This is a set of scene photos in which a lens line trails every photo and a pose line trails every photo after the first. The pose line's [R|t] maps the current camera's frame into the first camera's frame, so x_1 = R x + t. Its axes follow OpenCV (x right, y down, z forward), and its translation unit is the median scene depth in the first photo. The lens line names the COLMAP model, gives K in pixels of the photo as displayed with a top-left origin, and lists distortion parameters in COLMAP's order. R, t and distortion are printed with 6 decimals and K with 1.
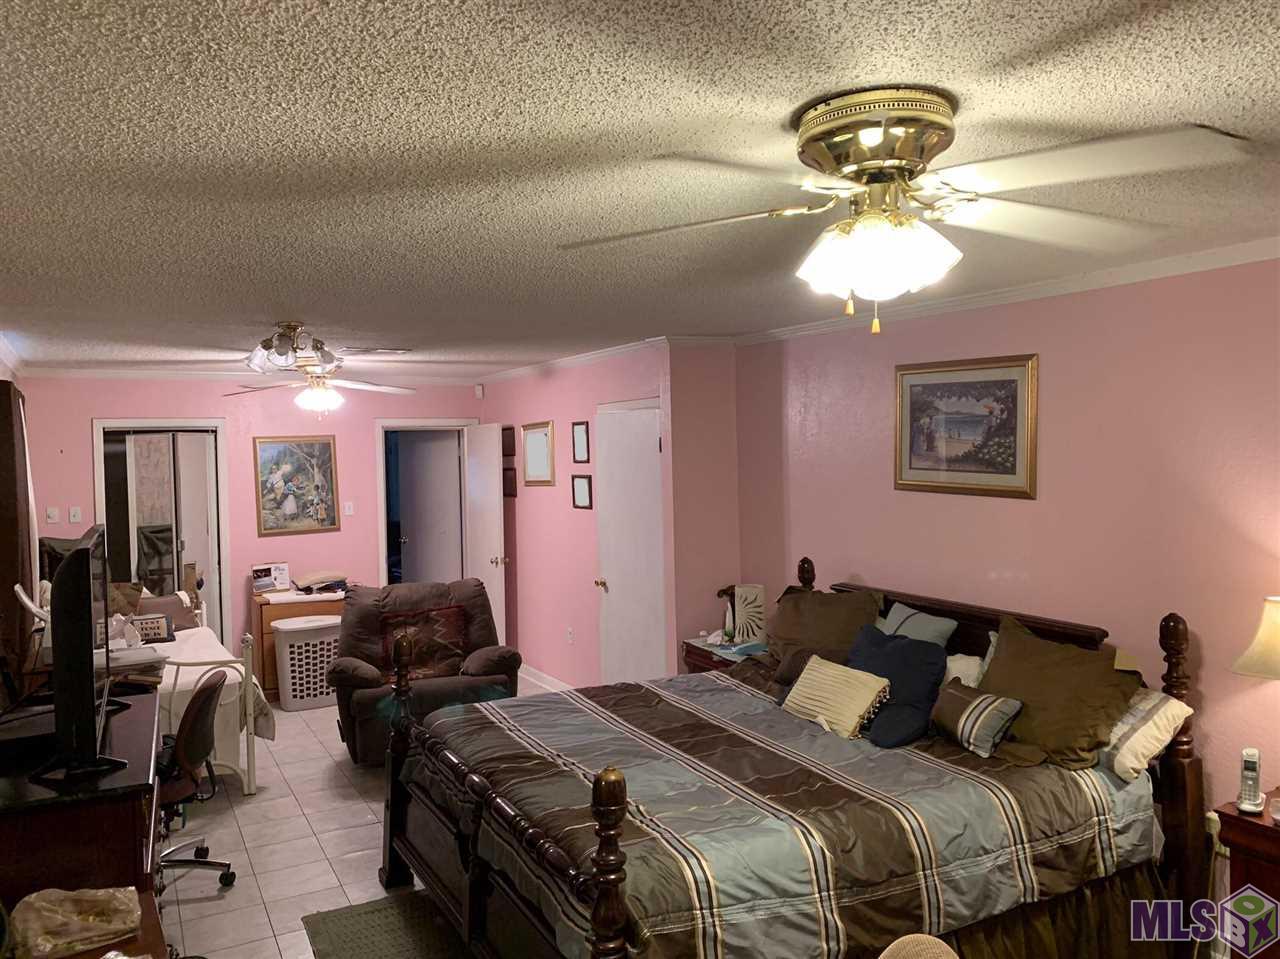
lens RADIAL K [[975.2, 0, 639.6], [0, 975.2, 484.1], [0, 0, 1]] dist [0.057014, -0.055866]
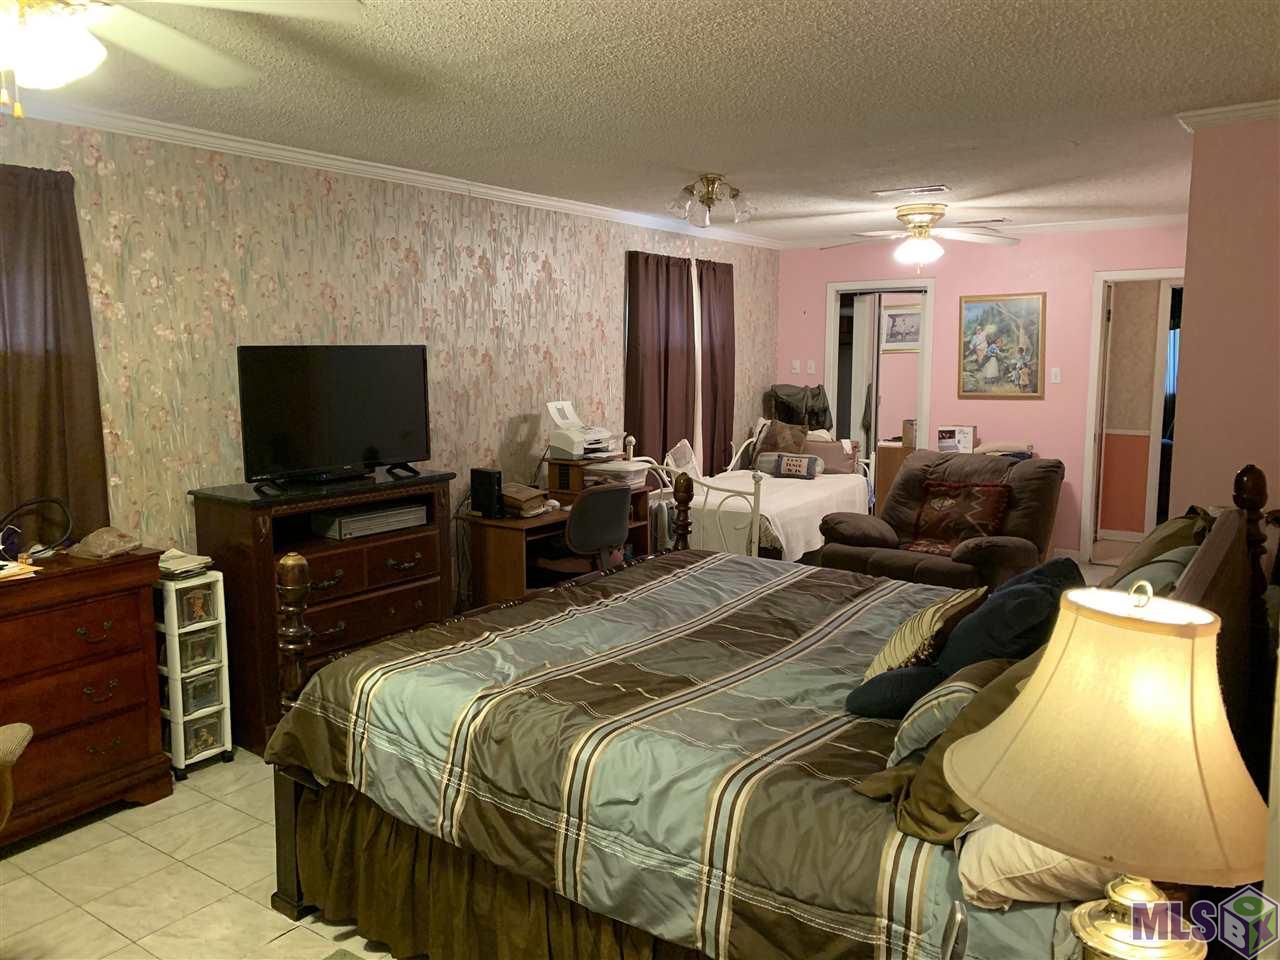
lens RADIAL K [[975.2, 0, 640.4], [0, 975.2, 480.5], [0, 0, 1]] dist [0.057014, -0.055866]
pose [[0.453145, 0.141930, -0.880066, 0.356304], [-0.040515, 0.989503, 0.138718, 0.011275], [0.890516, -0.027204, 0.454139, 0.268968]]
